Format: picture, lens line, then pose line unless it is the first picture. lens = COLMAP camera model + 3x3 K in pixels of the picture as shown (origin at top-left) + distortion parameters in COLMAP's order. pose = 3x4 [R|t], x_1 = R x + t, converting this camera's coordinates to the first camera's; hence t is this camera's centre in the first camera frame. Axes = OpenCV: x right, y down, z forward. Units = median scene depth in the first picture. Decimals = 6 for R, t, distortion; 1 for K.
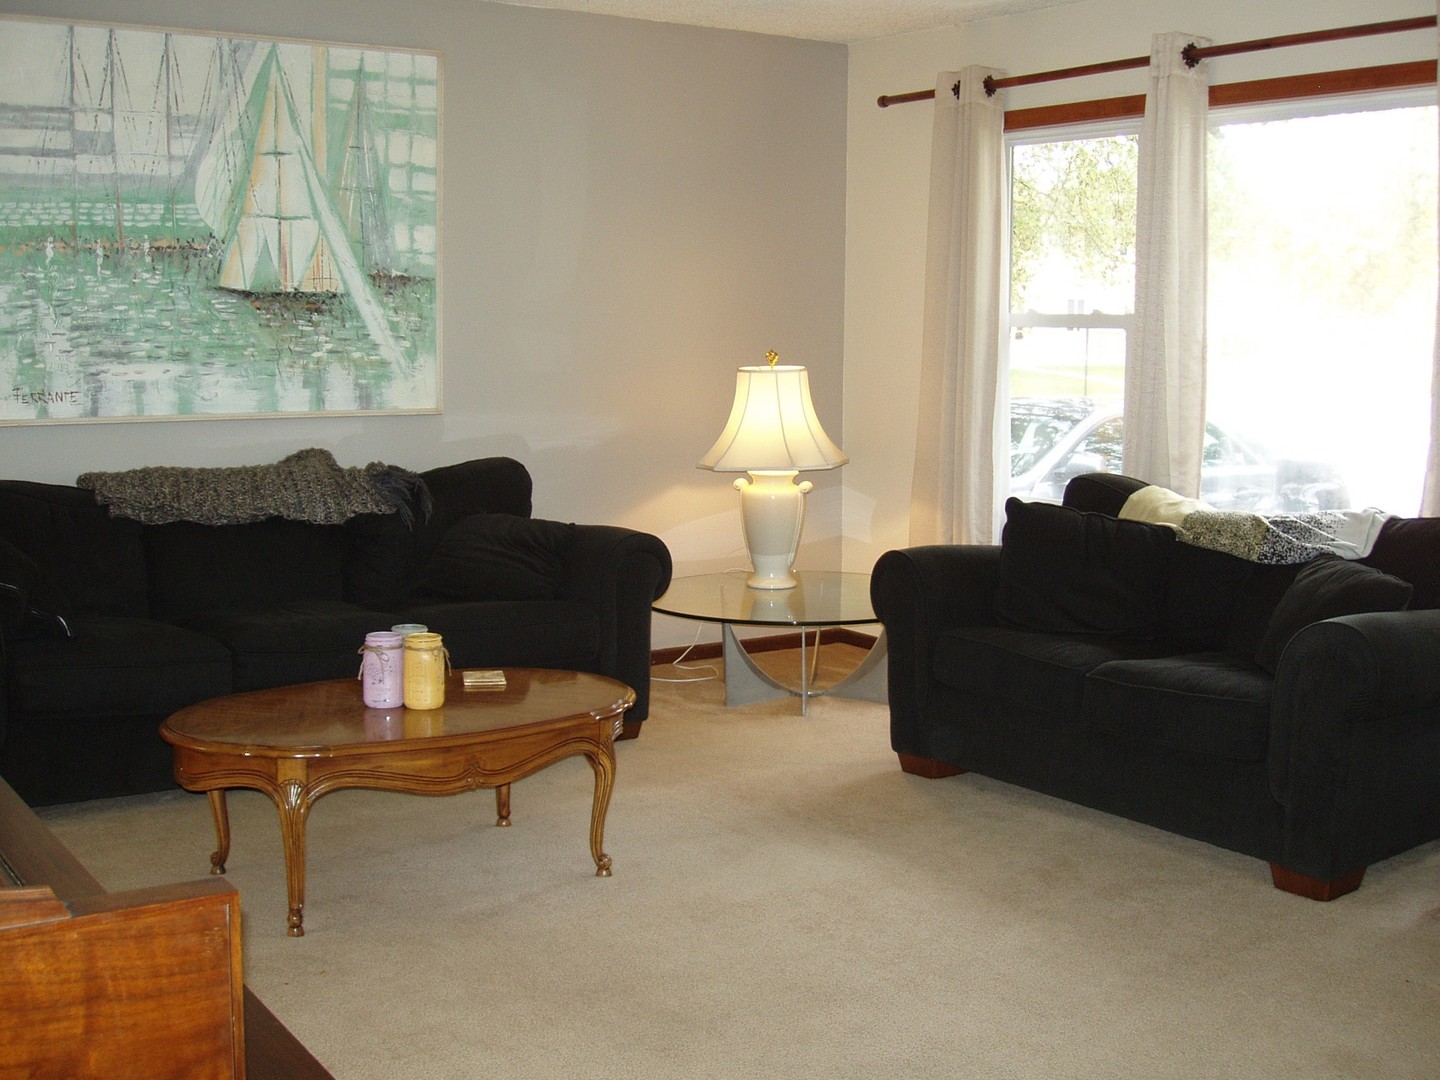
lens RADIAL K [[1696.8, 0, 727.9], [0, 1696.8, 548.0], [0, 0, 1]] dist [-0.121543, 0.000000]
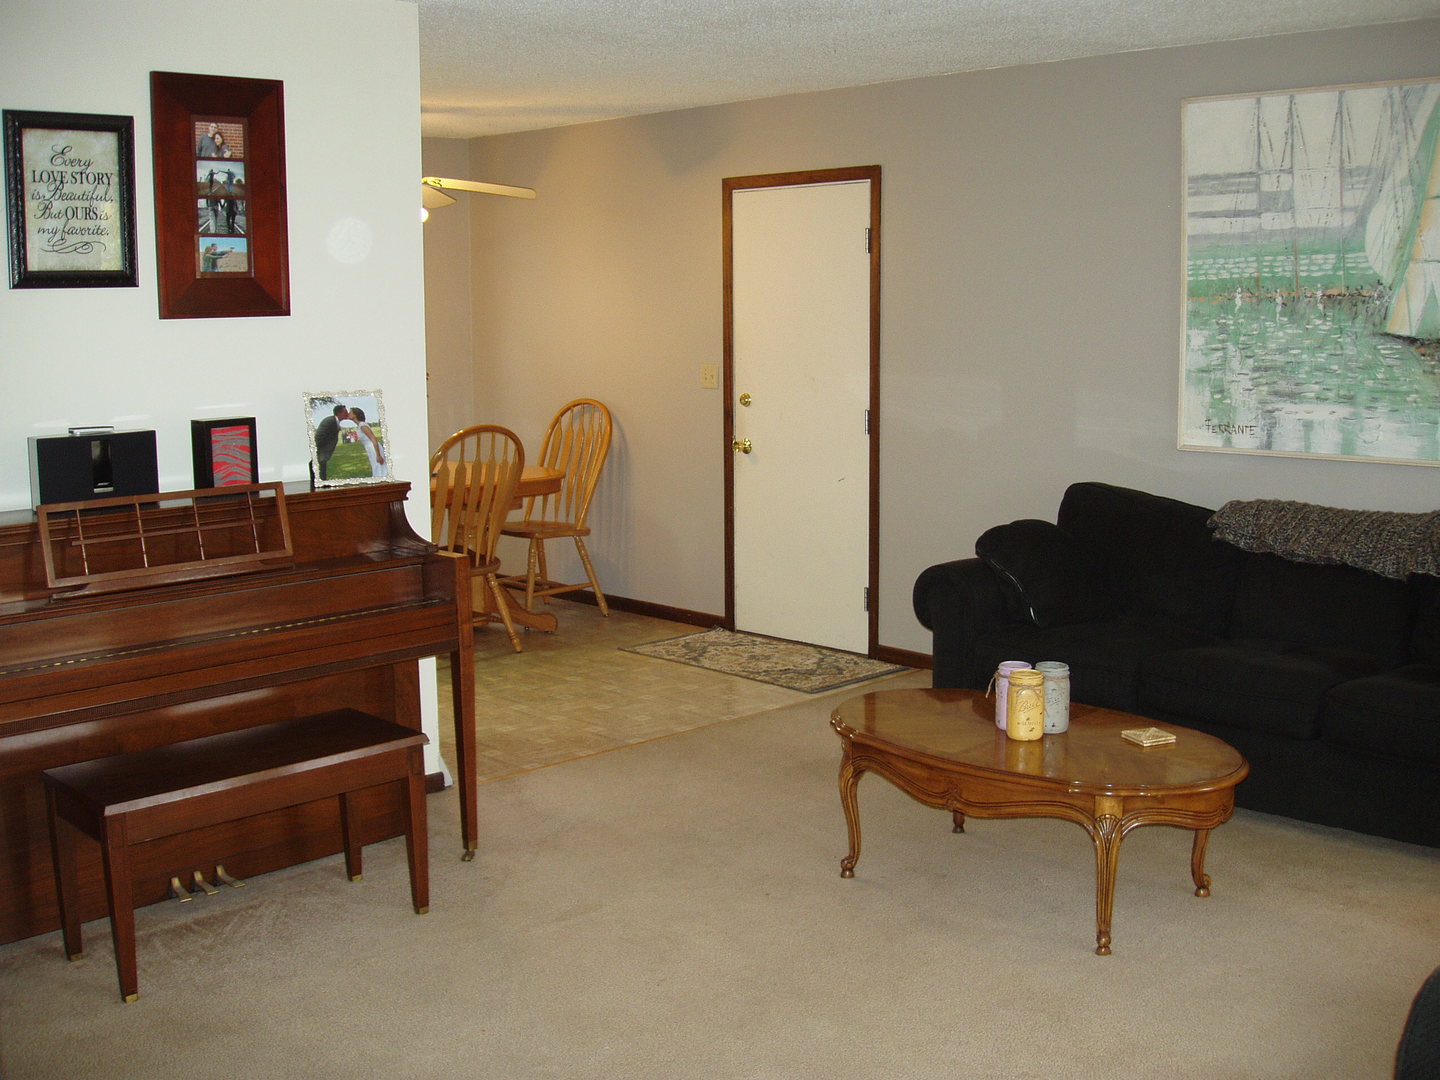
lens RADIAL K [[1696.8, 0, 730.7], [0, 1696.8, 532.8], [0, 0, 1]] dist [-0.121543, 0.000000]
pose [[0.164046, 0.125793, -0.978399, 0.653511], [-0.109653, 0.988014, 0.108644, -0.105850], [0.980339, 0.089462, 0.175874, 0.460457]]
